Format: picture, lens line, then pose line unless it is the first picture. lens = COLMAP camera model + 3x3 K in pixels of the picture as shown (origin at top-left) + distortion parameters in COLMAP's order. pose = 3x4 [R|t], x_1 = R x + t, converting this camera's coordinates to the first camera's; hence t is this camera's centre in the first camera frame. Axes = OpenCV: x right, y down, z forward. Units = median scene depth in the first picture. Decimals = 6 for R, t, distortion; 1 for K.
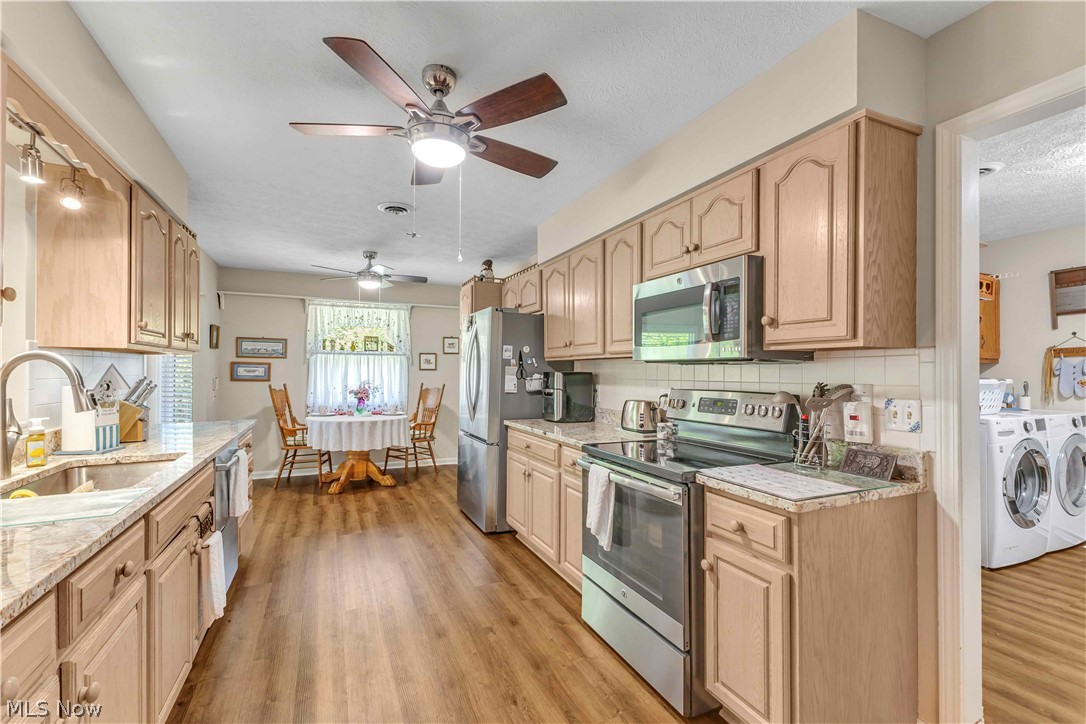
lens RADIAL K [[470.8, 0, 536.7], [0, 470.8, 367.8], [0, 0, 1]] dist [0.007260, 0.000072]
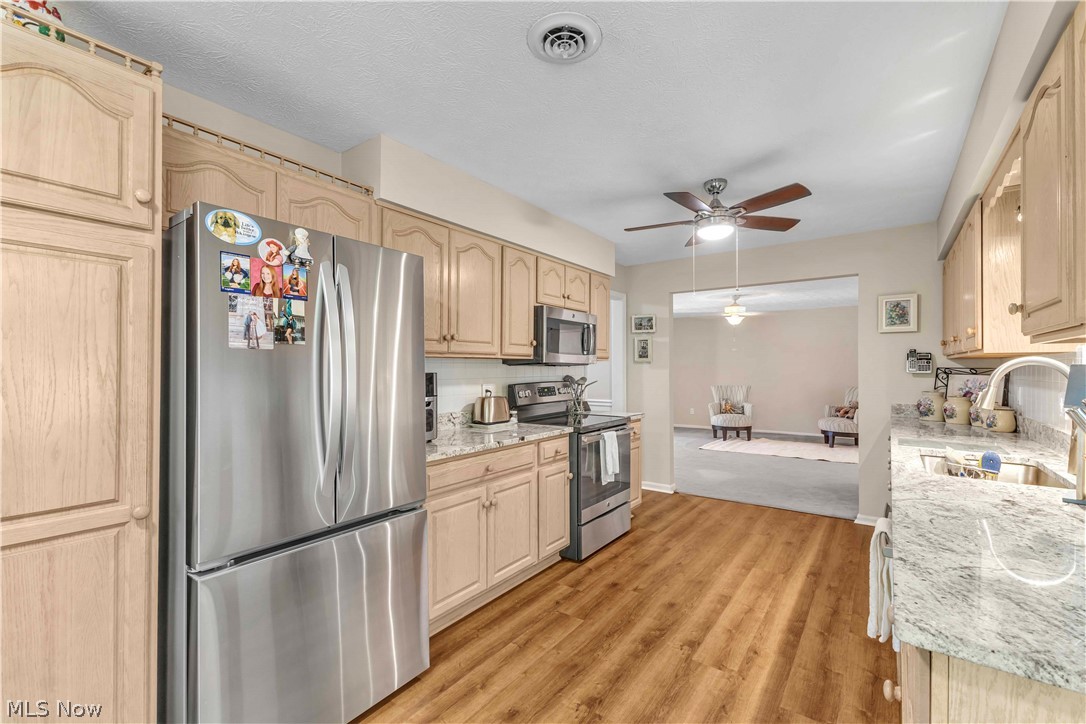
lens RADIAL K [[470.8, 0, 539.6], [0, 470.8, 369.1], [0, 0, 1]] dist [0.007260, 0.000072]
pose [[-0.494908, -0.004940, 0.868932, -0.514975], [-0.006906, 0.999975, 0.001752, -0.000311], [-0.868918, -0.005133, -0.494929, 0.920328]]
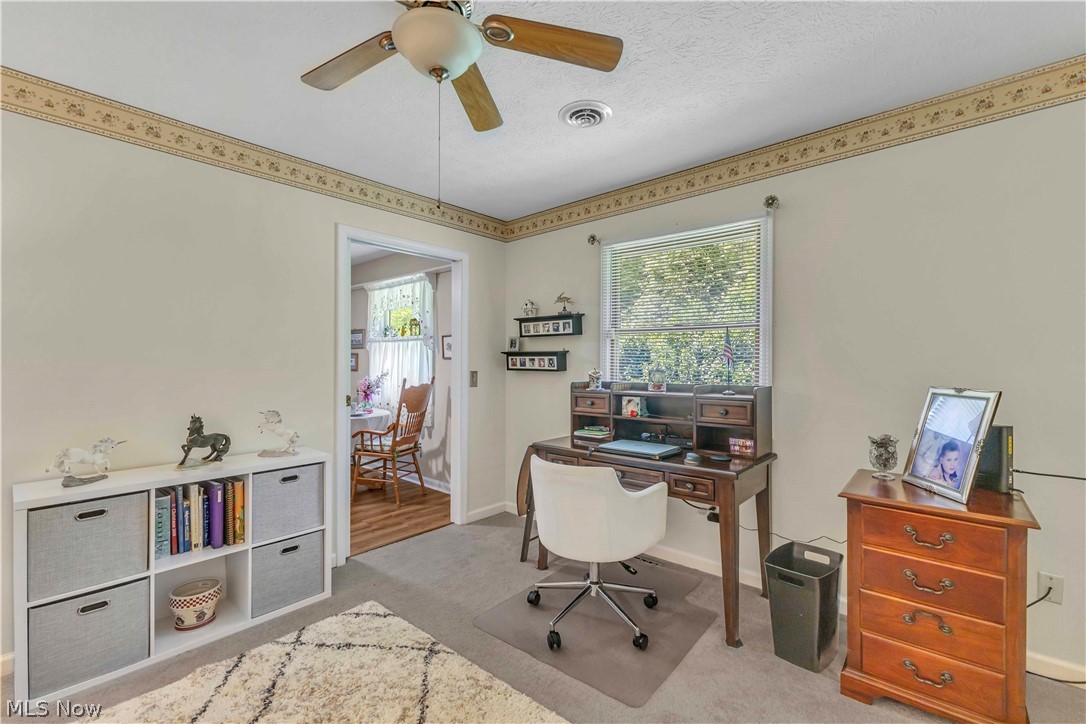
lens RADIAL K [[470.8, 0, 545.7], [0, 470.8, 364.8], [0, 0, 1]] dist [0.007260, 0.000072]
pose [[0.411097, -0.001406, -0.911591, 0.657875], [0.004689, 0.999989, 0.000572, 0.018823], [0.911580, -0.004509, 0.411099, 1.163666]]
